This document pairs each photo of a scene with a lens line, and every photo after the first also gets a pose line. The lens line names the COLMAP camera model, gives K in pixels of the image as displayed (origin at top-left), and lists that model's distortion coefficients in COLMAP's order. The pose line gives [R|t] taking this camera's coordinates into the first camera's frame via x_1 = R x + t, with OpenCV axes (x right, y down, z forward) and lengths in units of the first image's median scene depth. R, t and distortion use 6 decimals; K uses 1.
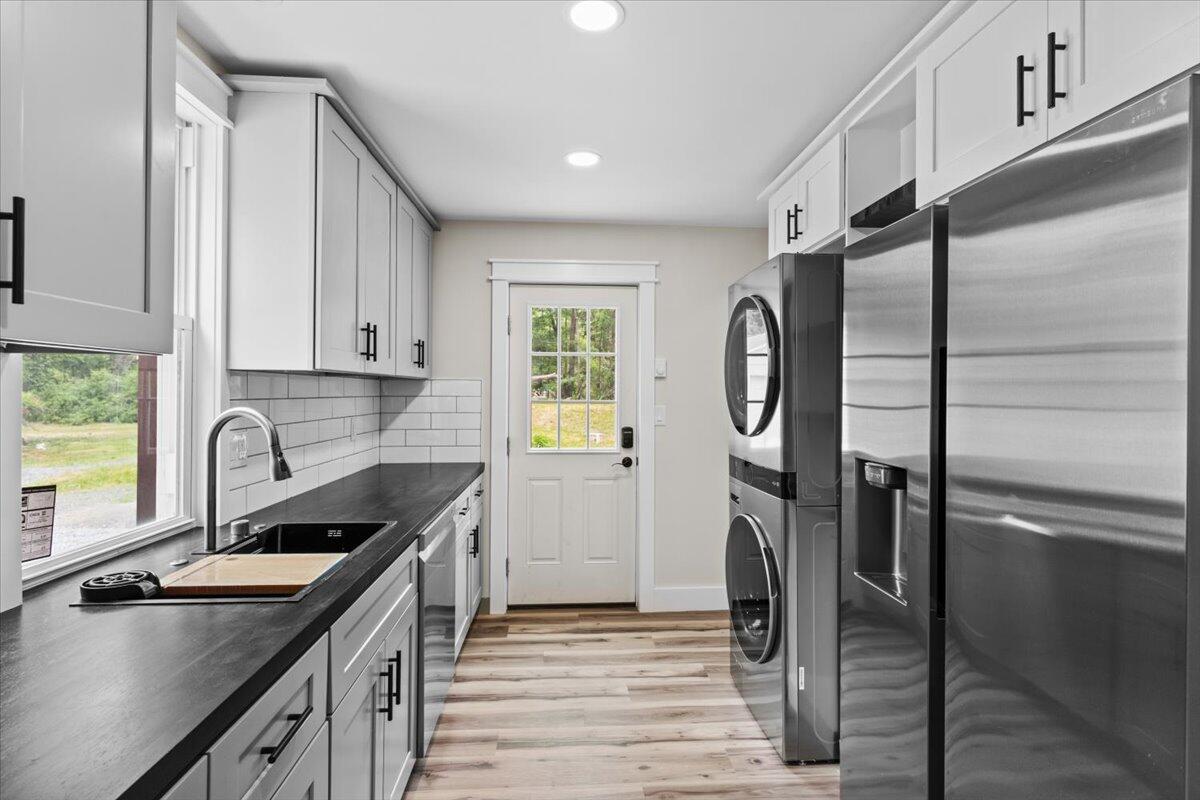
lens RADIAL K [[585.3, 0, 597.4], [0, 585.3, 393.5], [0, 0, 1]] dist [0.002902, 0.001570]
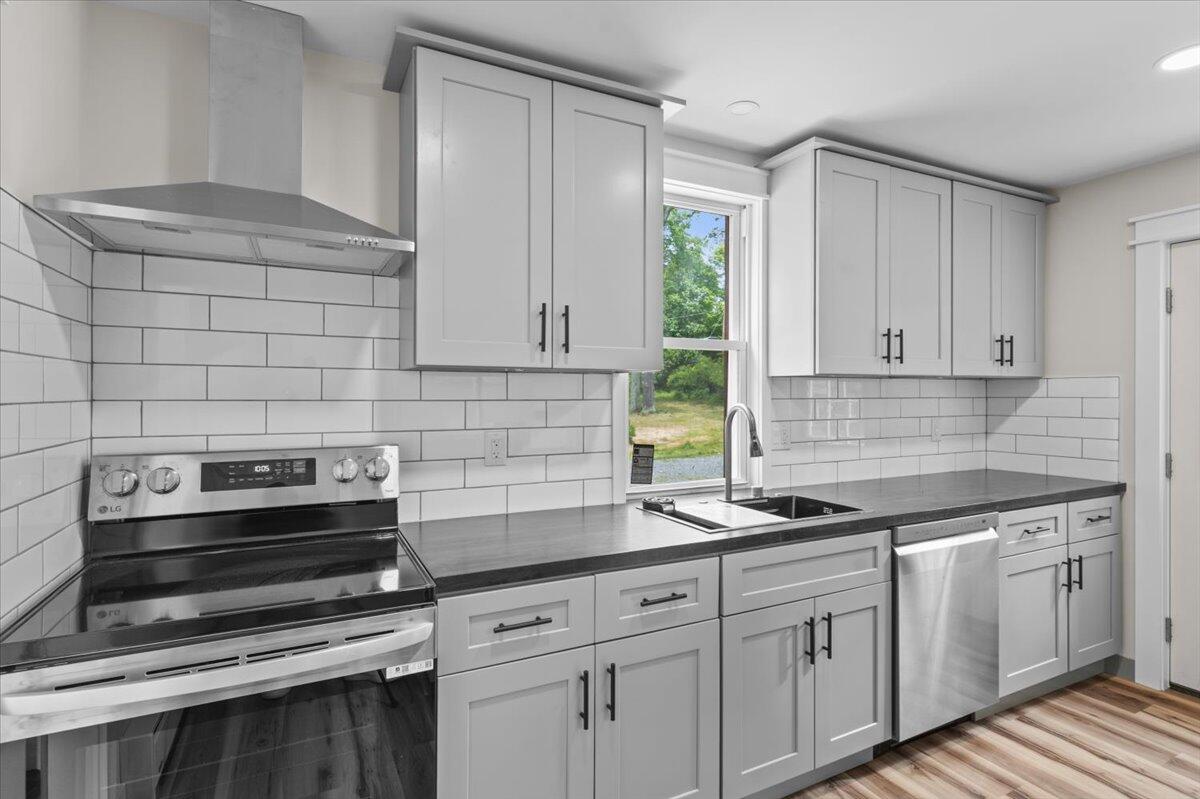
lens RADIAL K [[585.3, 0, 596.1], [0, 585.3, 396.9], [0, 0, 1]] dist [0.002902, 0.001570]
pose [[0.398077, -0.003592, -0.917345, 0.390412], [0.001896, 0.999993, -0.003093, 0.008465], [0.917350, -0.000508, 0.398082, 0.077782]]
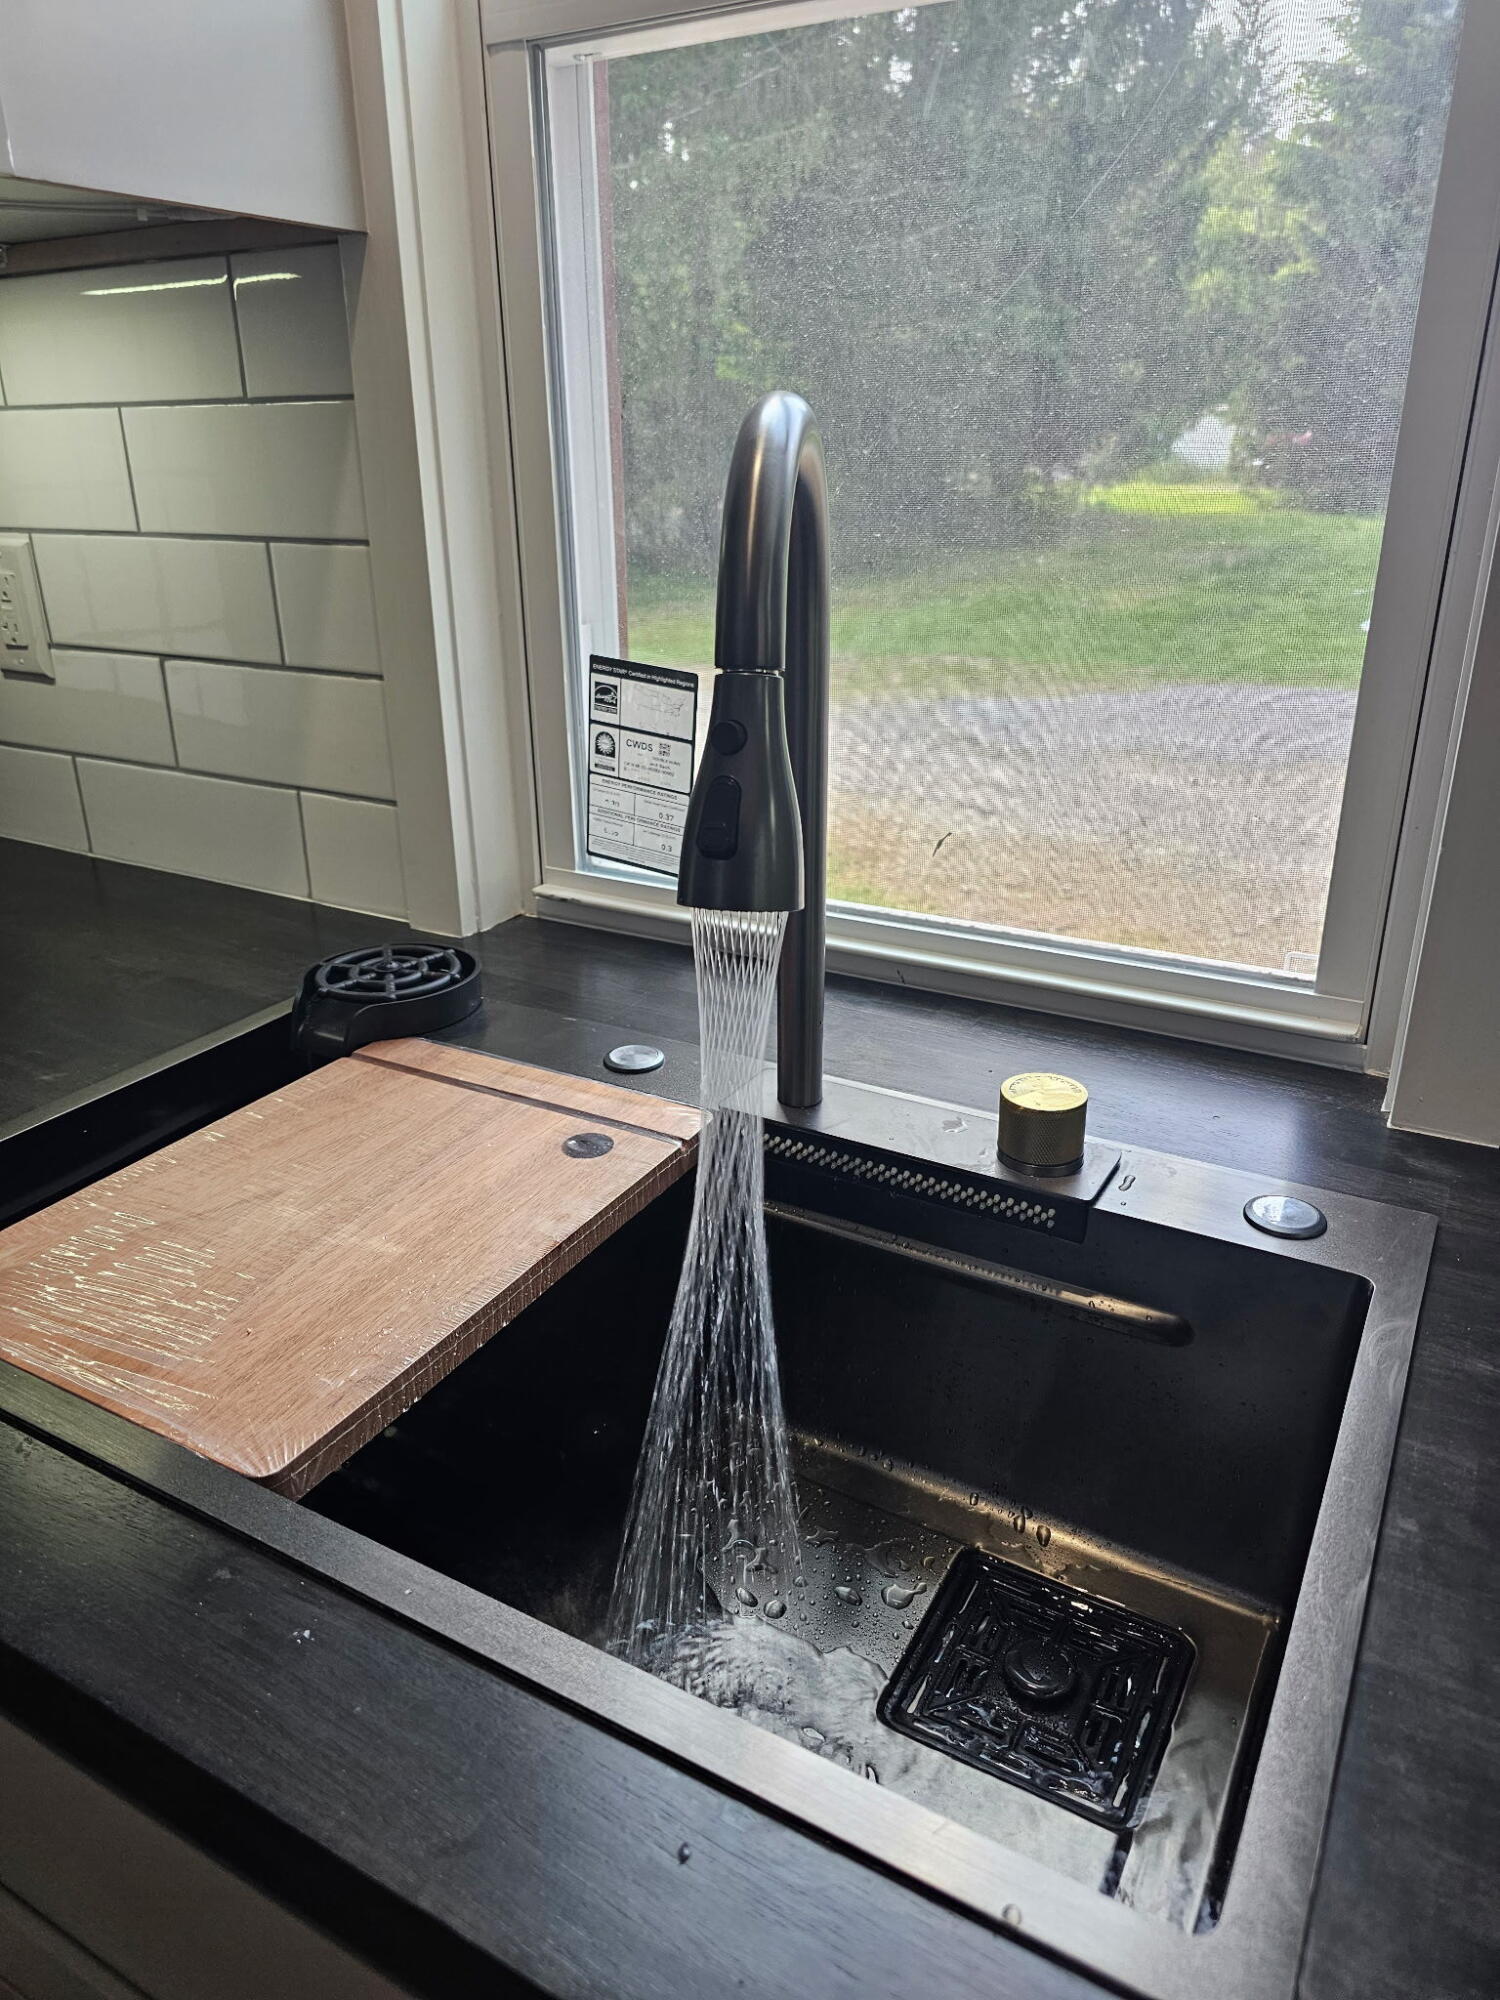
lens RADIAL K [[1381.0, 0, 750.0], [0, 1381.0, 998.8], [0, 0, 1]] dist [0.002230, 0.000088]
pose [[-0.537059, 0.315389, -0.782367, -0.179717], [0.003181, 0.928226, 0.372004, 0.024808], [0.843539, 0.197299, -0.499516, 0.870176]]
